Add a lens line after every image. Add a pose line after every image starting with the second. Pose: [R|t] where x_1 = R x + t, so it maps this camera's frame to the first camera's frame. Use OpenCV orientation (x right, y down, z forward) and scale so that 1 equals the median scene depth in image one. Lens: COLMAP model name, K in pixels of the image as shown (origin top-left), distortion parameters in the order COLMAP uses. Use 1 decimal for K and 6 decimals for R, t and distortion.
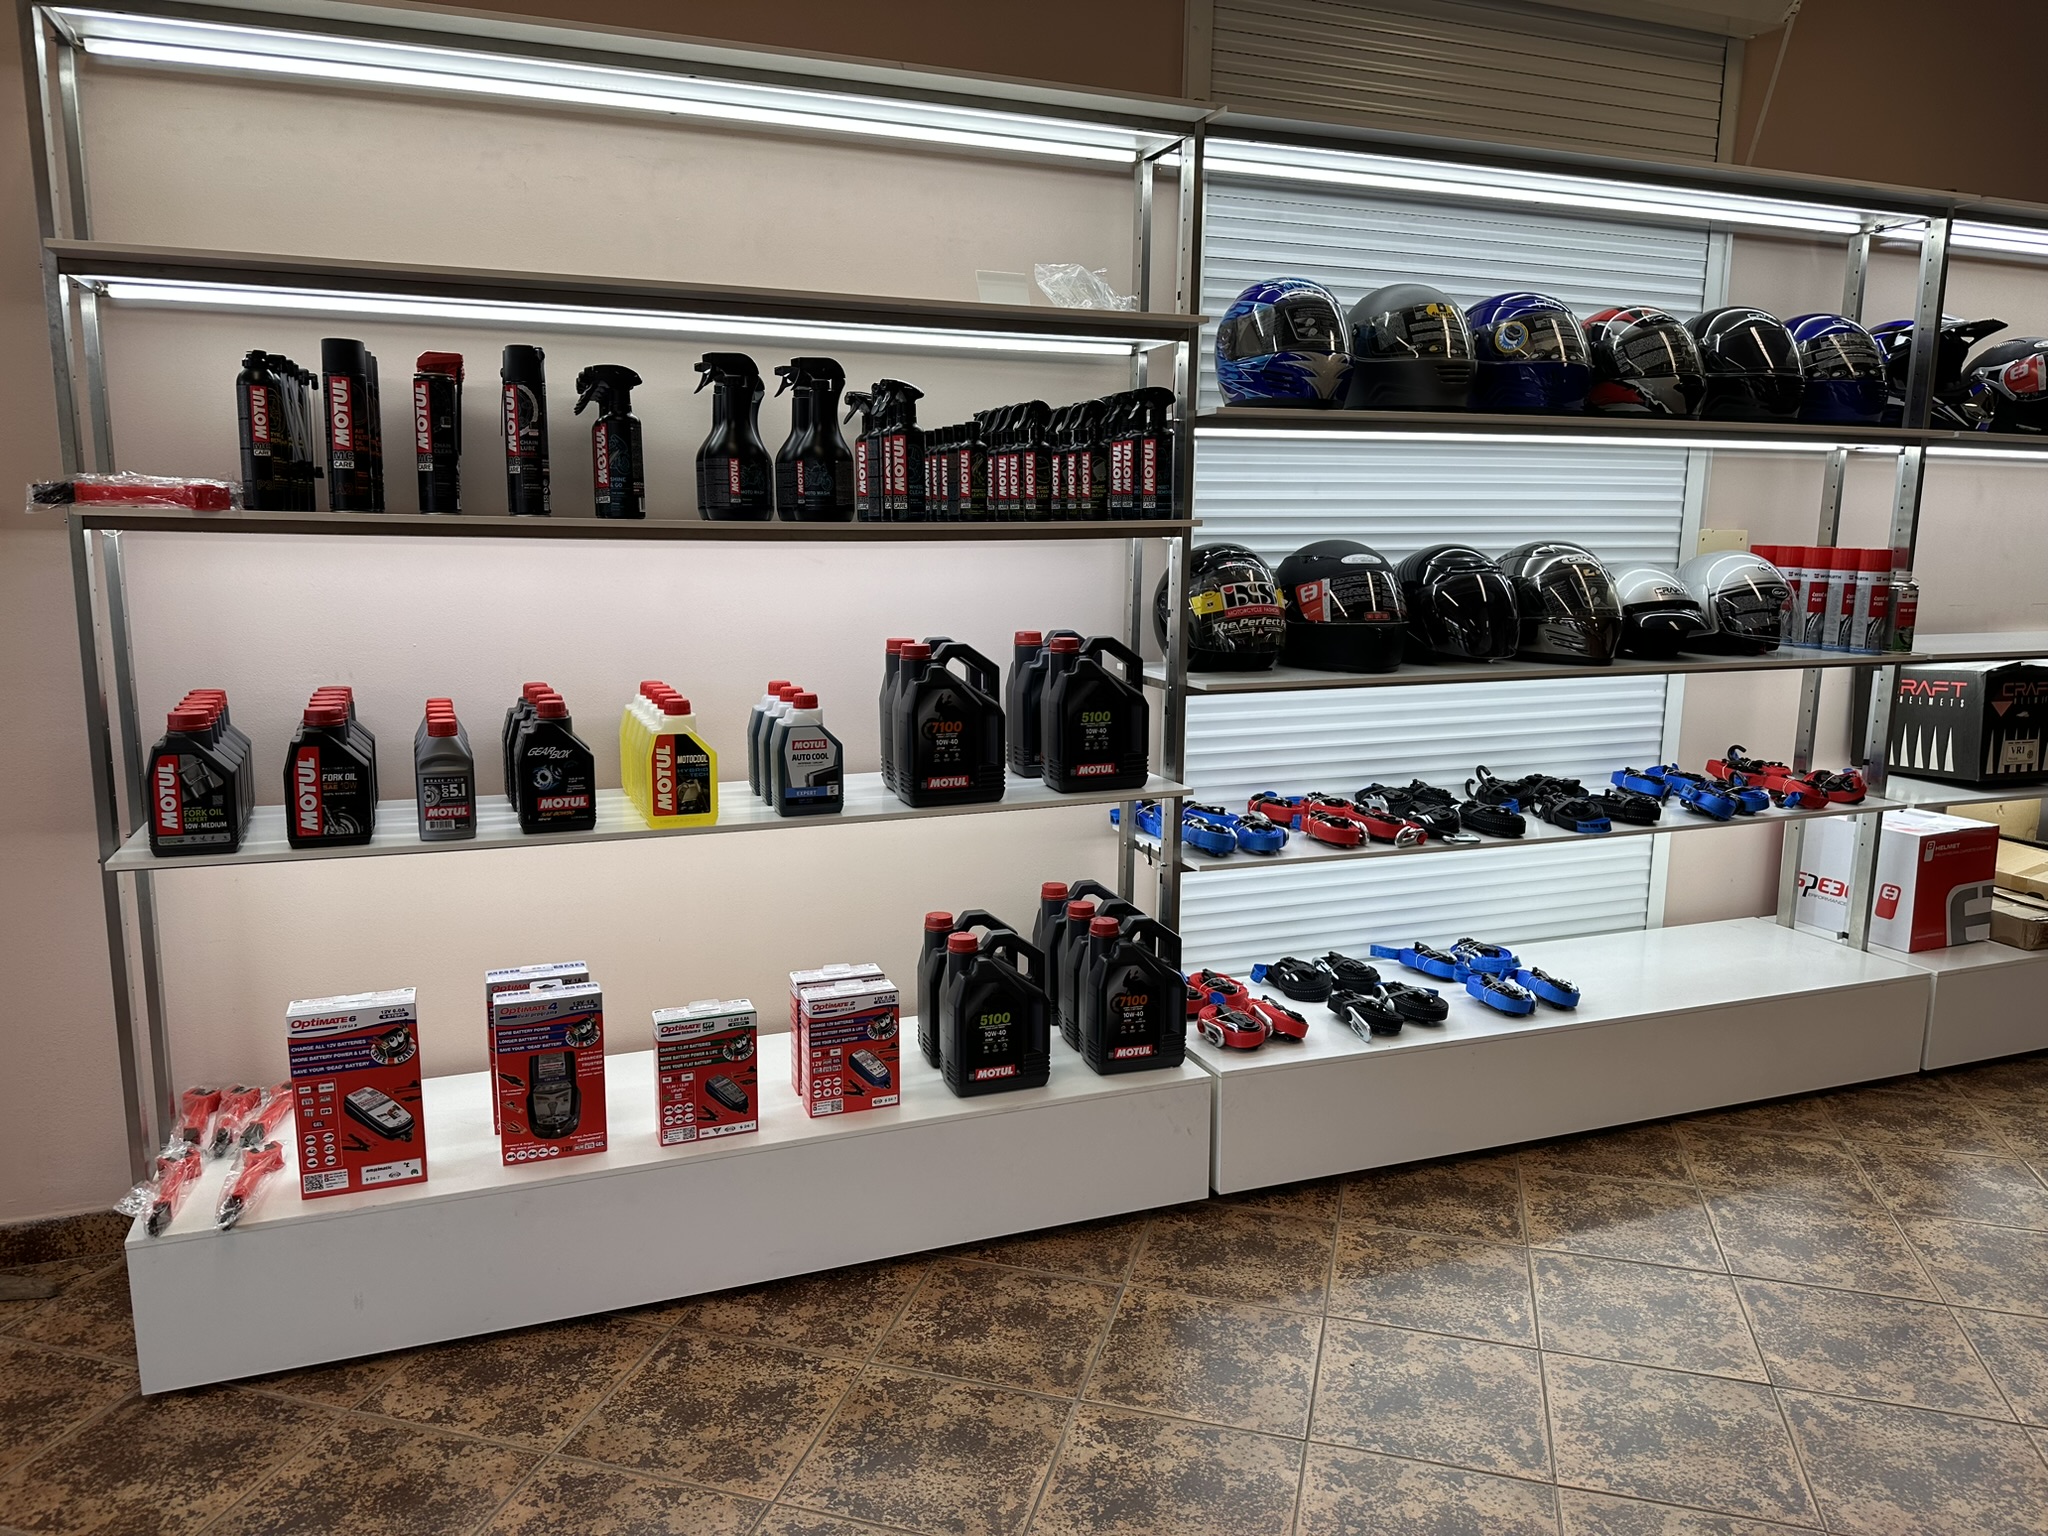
lens RADIAL K [[1469.0, 0, 1024.0], [0, 1469.0, 768.0], [0, 0, 1]] dist [0.088574, -0.123546]
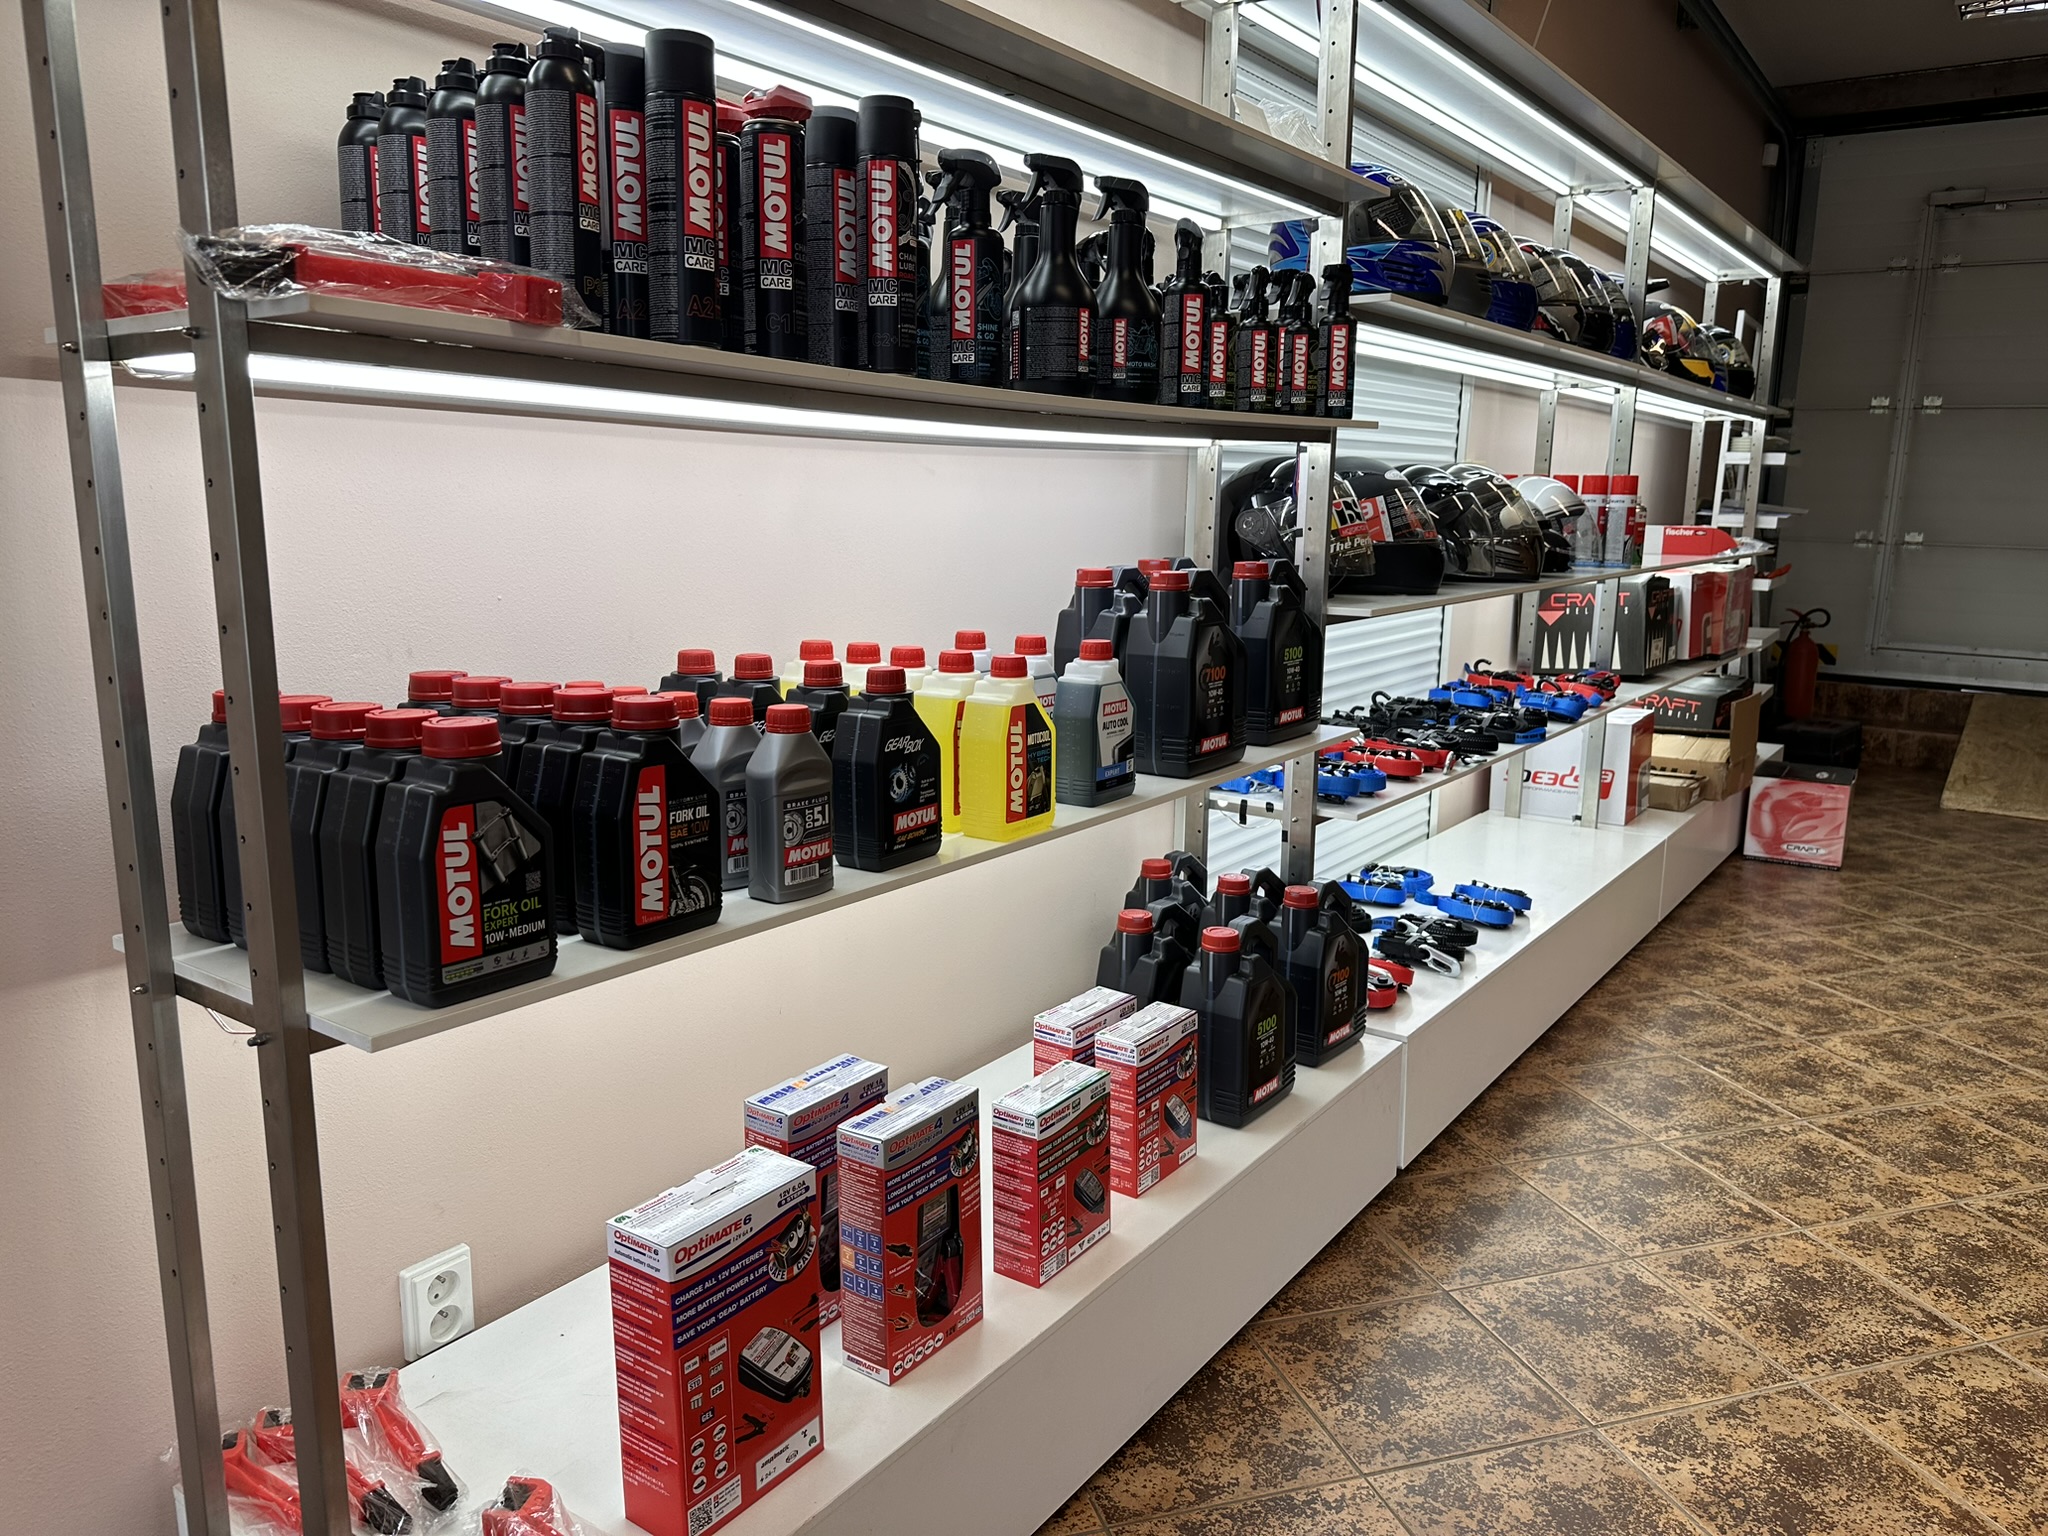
lens RADIAL K [[1428.9, 0, 1024.0], [0, 1428.9, 768.0], [0, 0, 1]] dist [0.168210, -0.330712]
pose [[0.842922, -0.101324, 0.528410, -0.612520], [0.090199, 0.994820, 0.046874, -0.025140], [-0.530422, 0.008151, 0.847695, 0.431236]]
